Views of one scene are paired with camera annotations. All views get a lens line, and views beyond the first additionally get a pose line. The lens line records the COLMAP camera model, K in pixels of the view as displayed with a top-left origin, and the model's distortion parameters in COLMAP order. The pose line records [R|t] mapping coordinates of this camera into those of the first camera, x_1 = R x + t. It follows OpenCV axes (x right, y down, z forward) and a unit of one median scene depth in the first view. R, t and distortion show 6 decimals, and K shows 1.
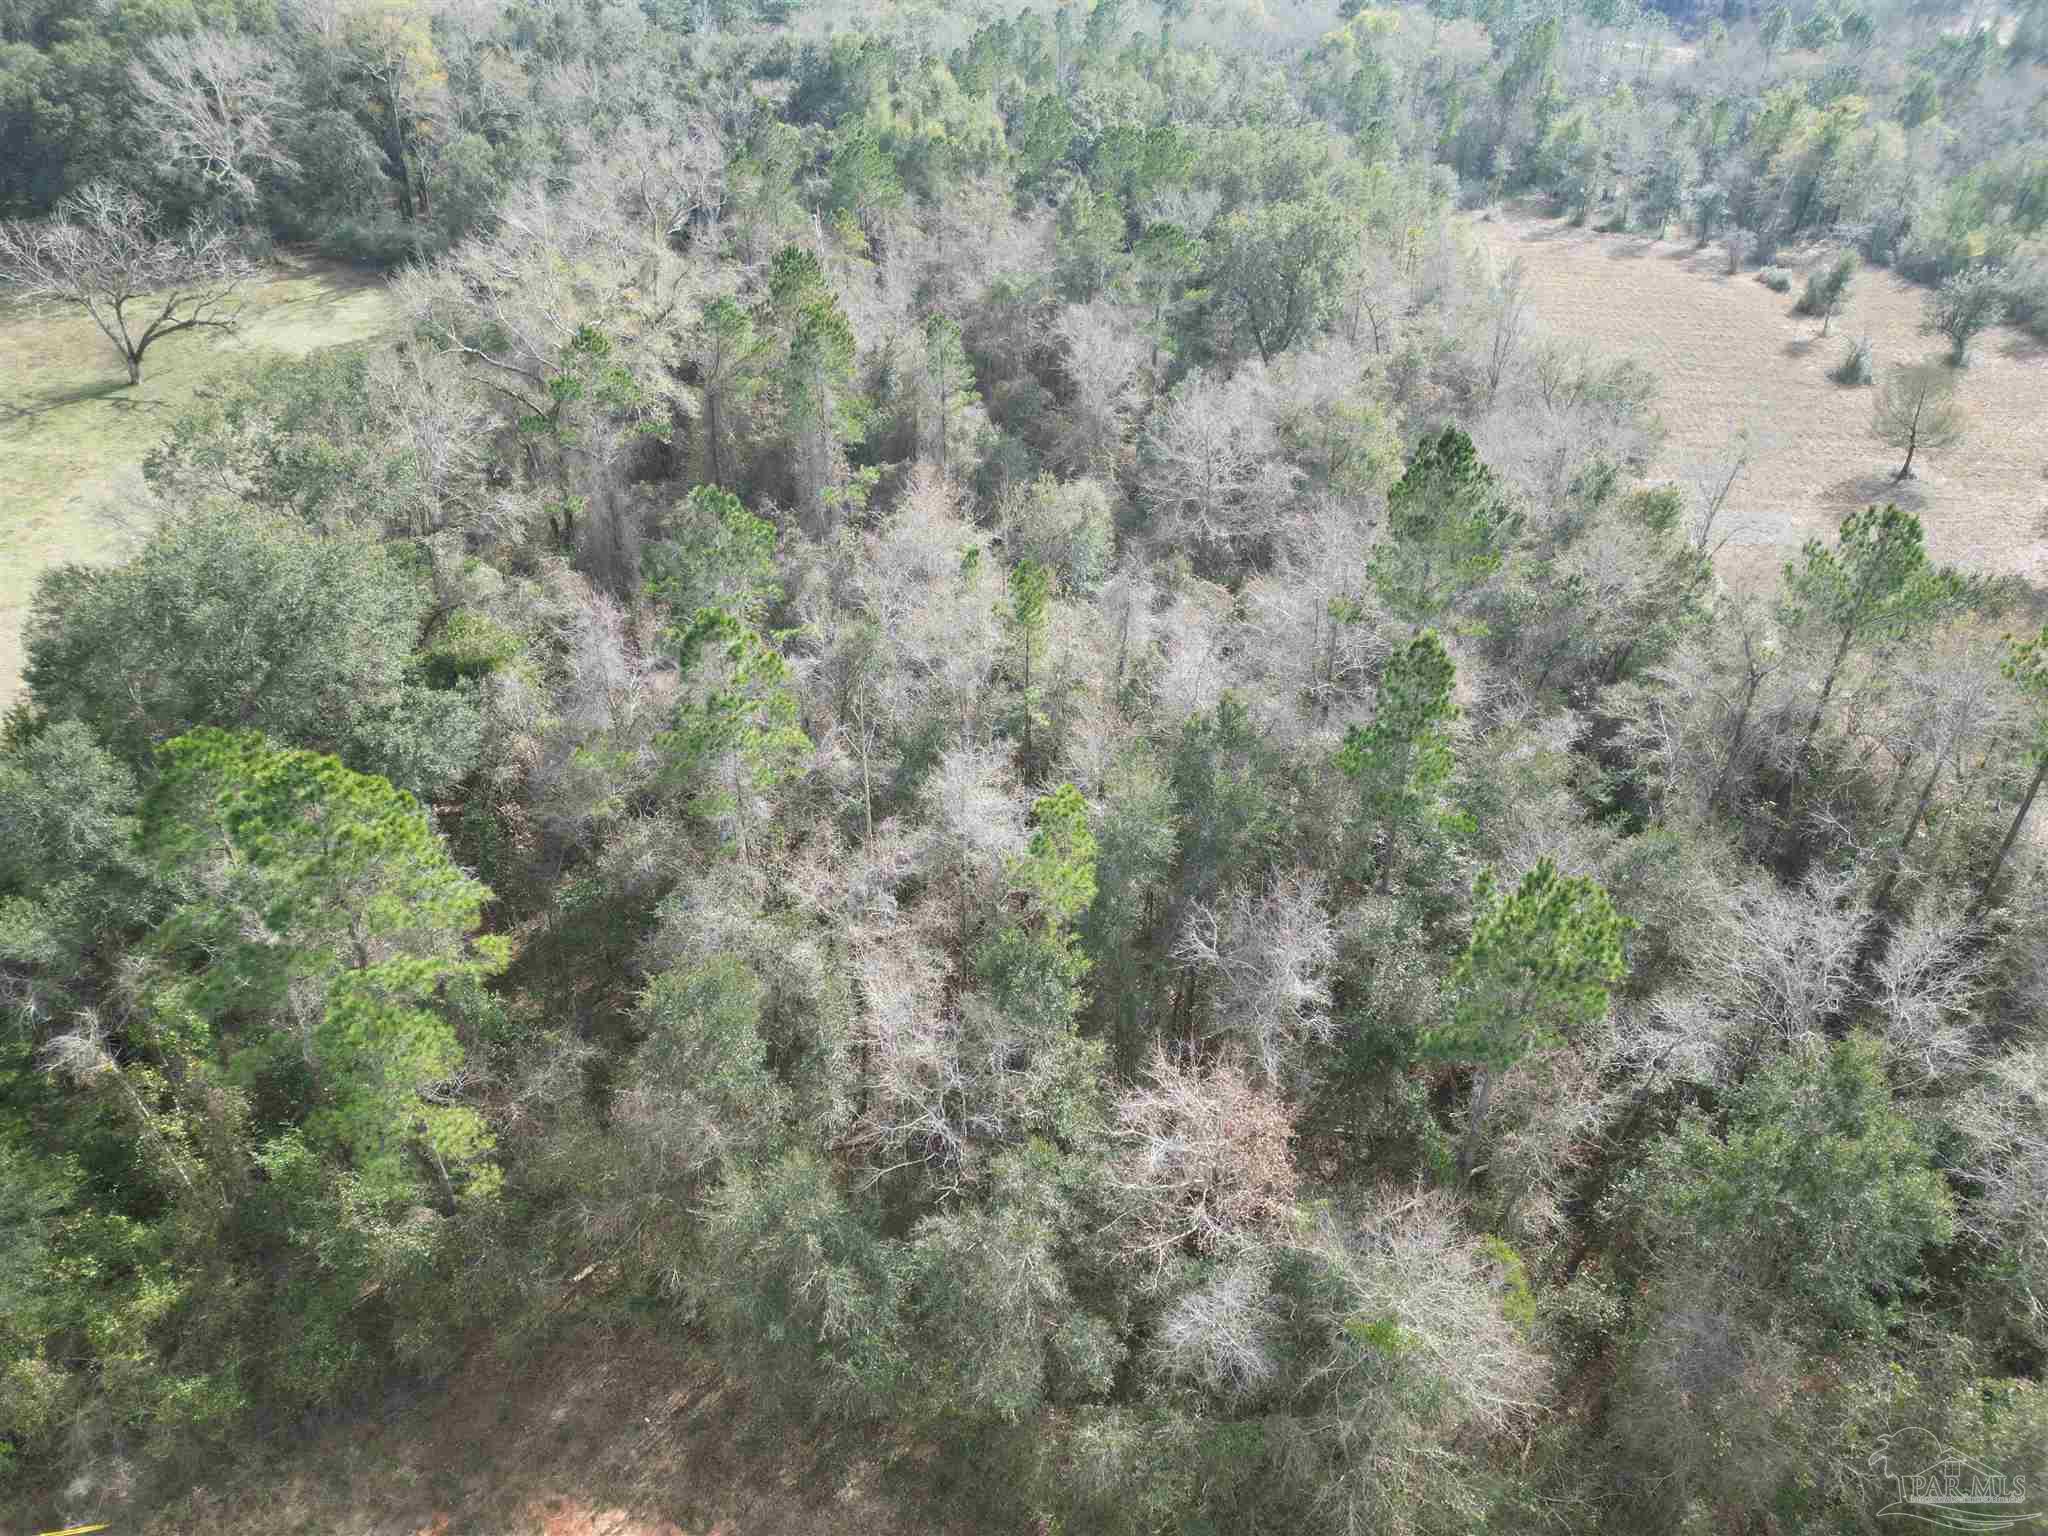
lens RADIAL K [[1432.5, 0, 1023.7], [0, 1432.5, 773.3], [0, 0, 1]] dist [0.005949, -0.002985]
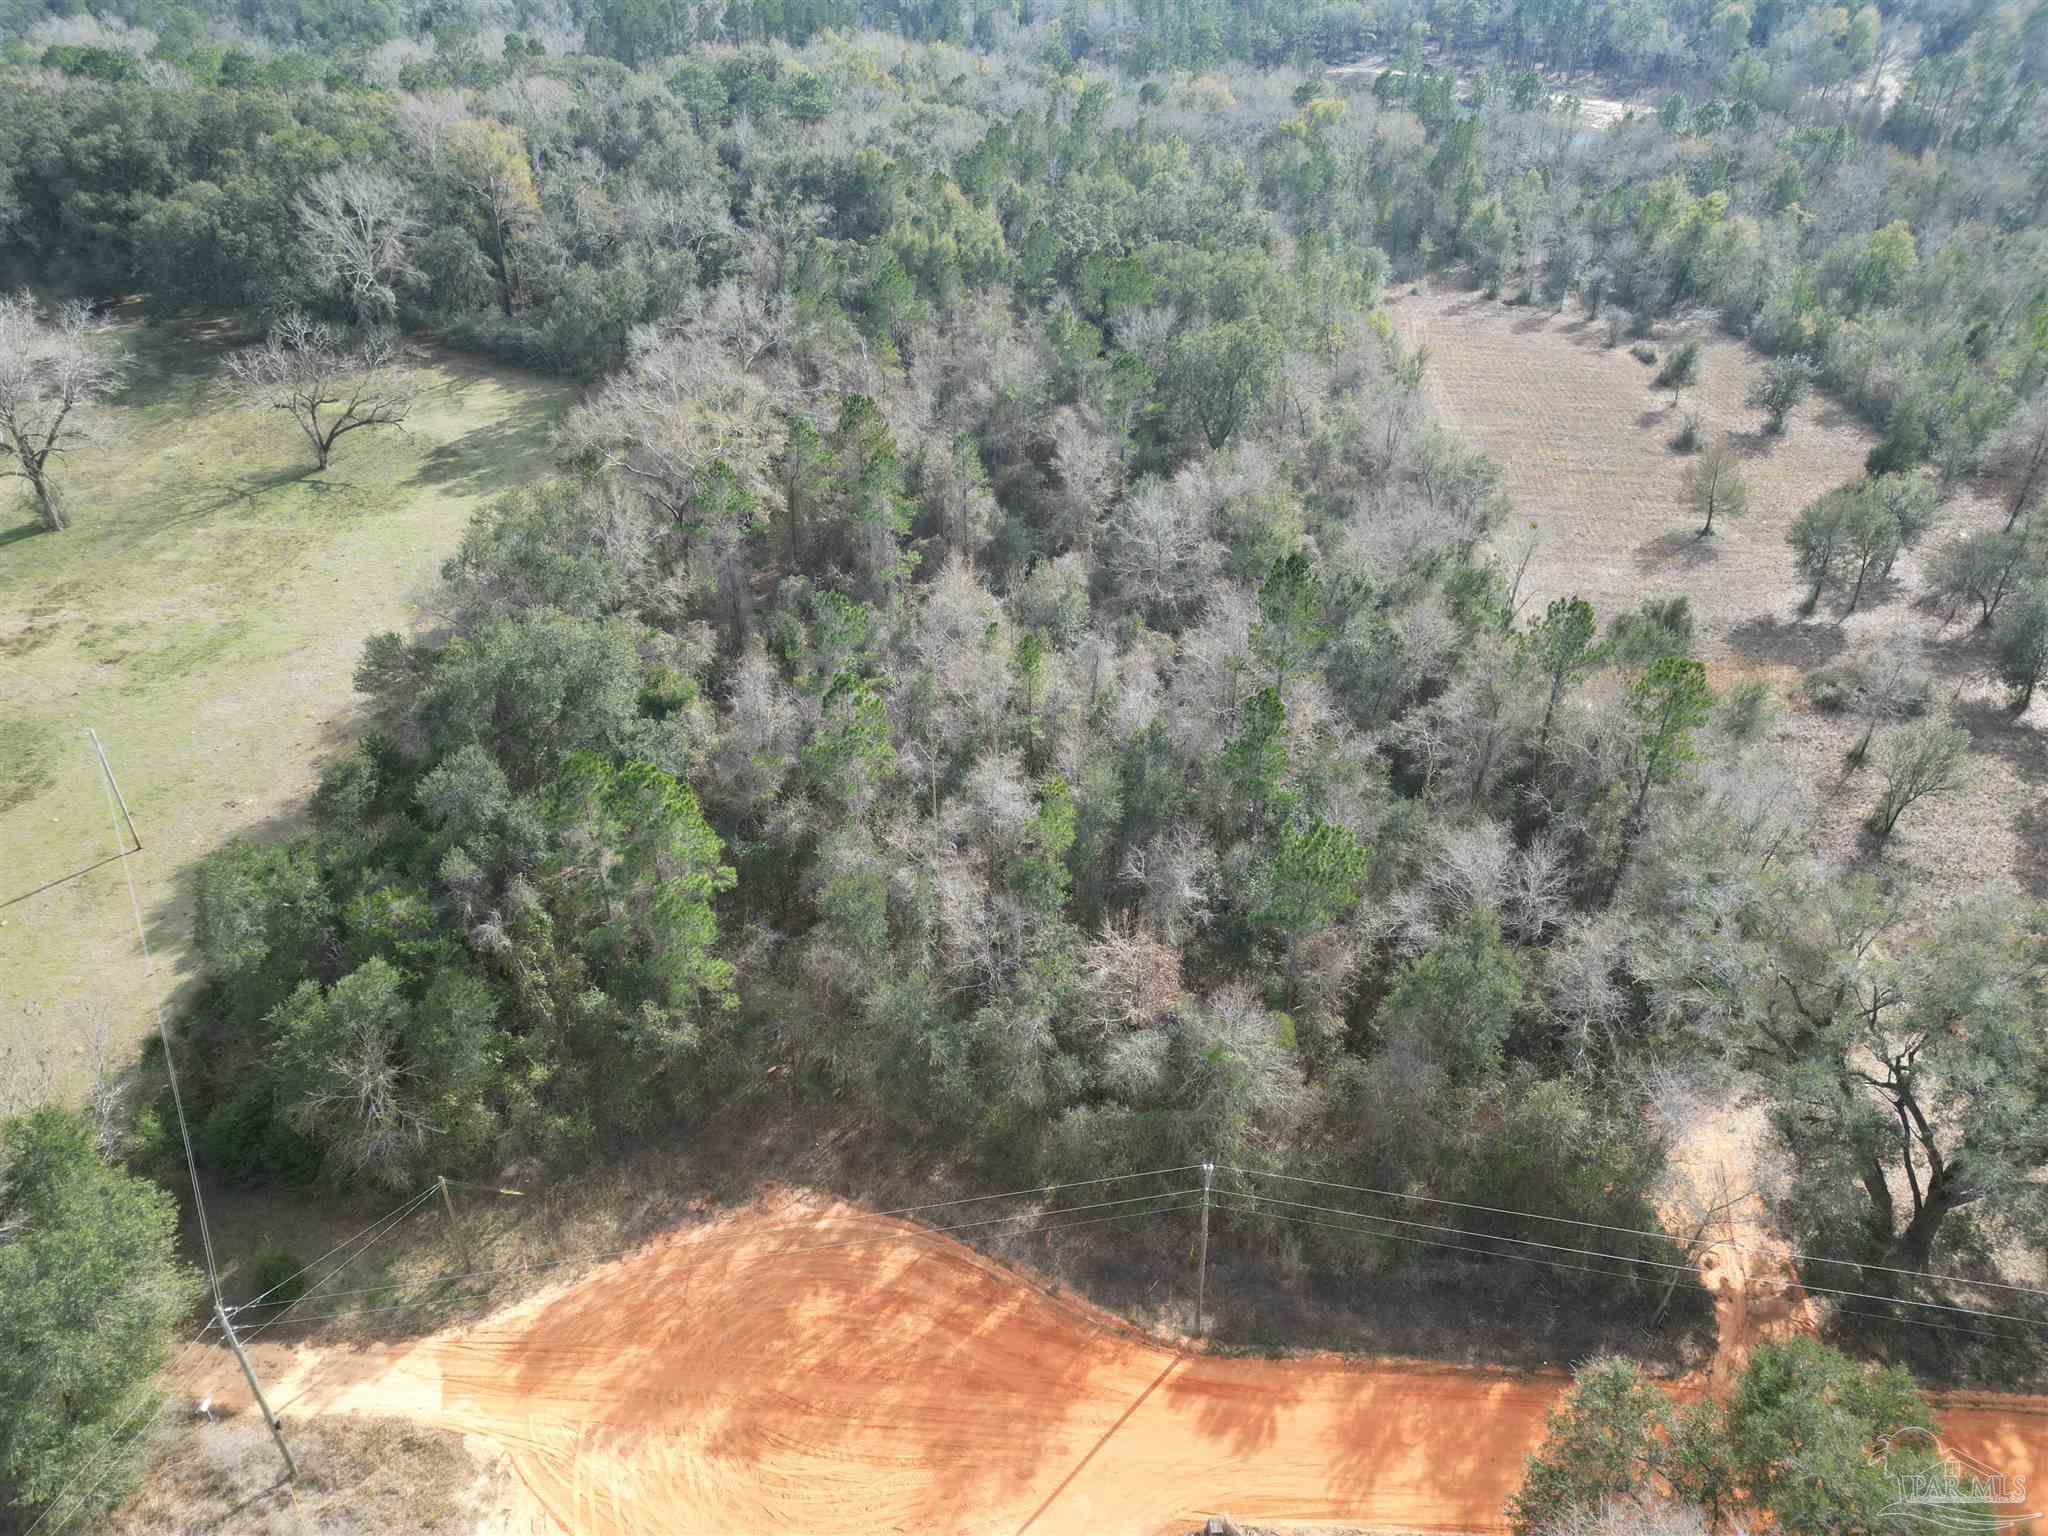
lens RADIAL K [[1432.5, 0, 1024.8], [0, 1432.5, 767.9], [0, 0, 1]] dist [0.005949, -0.002985]
pose [[0.999959, -0.008198, 0.003889, -0.009008], [0.008197, 0.999966, 0.000177, -0.002084], [-0.003891, -0.000145, 0.999992, -0.476463]]
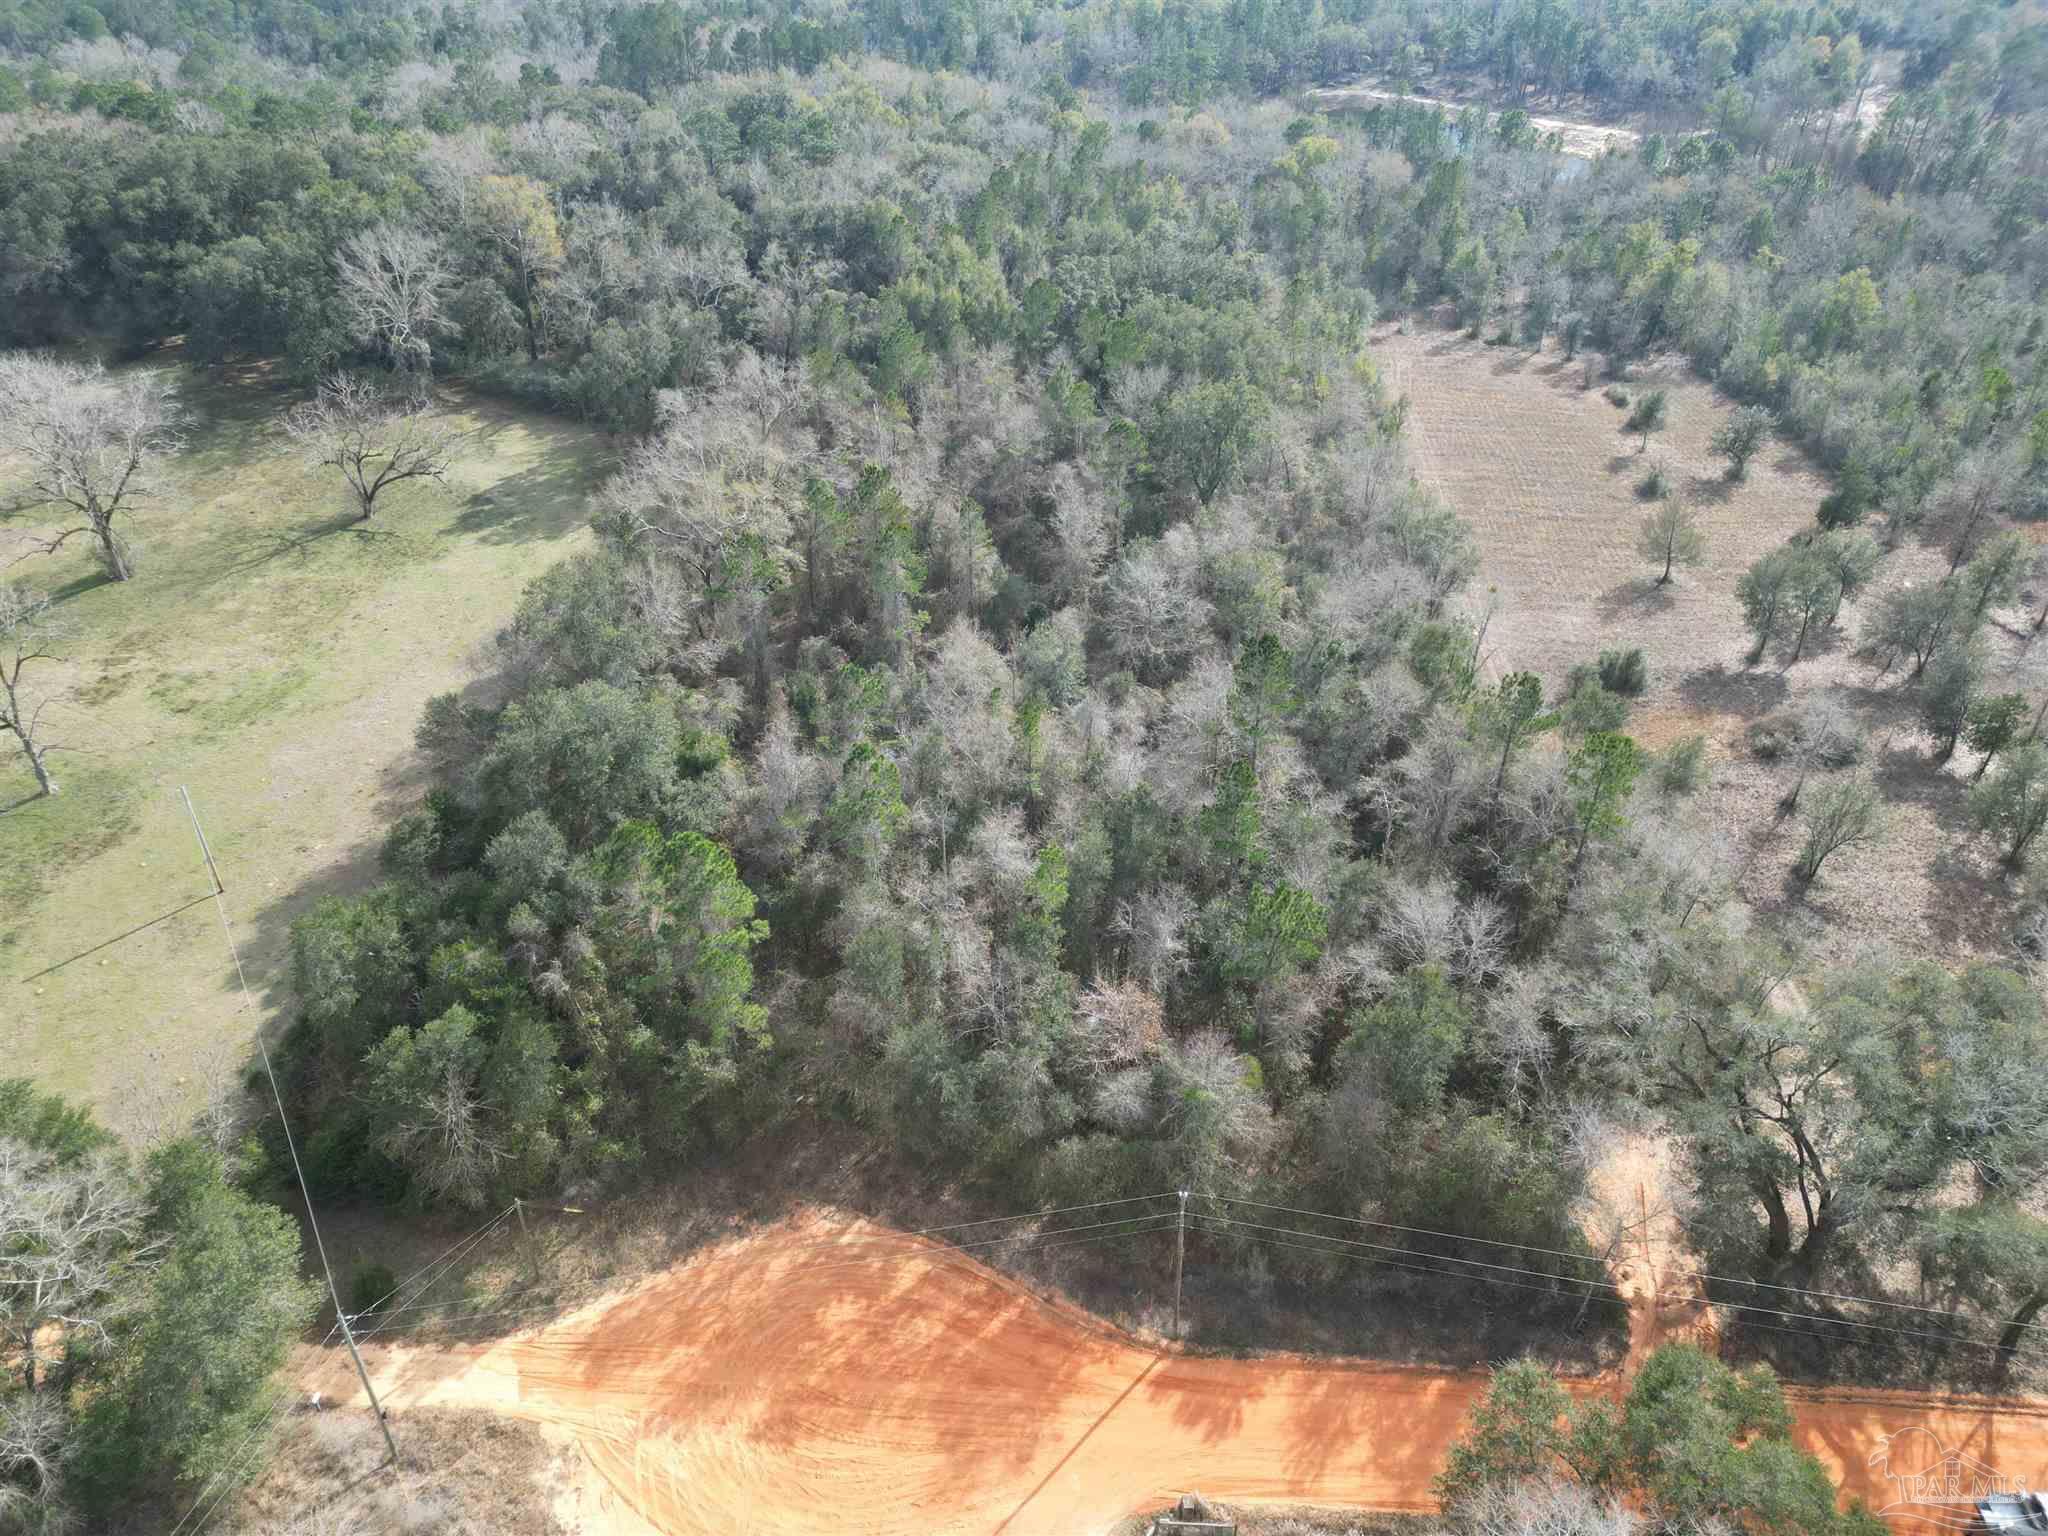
lens RADIAL K [[1432.5, 0, 1024.8], [0, 1432.5, 764.1], [0, 0, 1]] dist [0.005949, -0.002985]
pose [[0.999972, -0.006789, 0.003132, -0.008679], [0.006780, 0.999972, 0.003019, -0.066892], [-0.003153, -0.002997, 0.999991, -0.619009]]
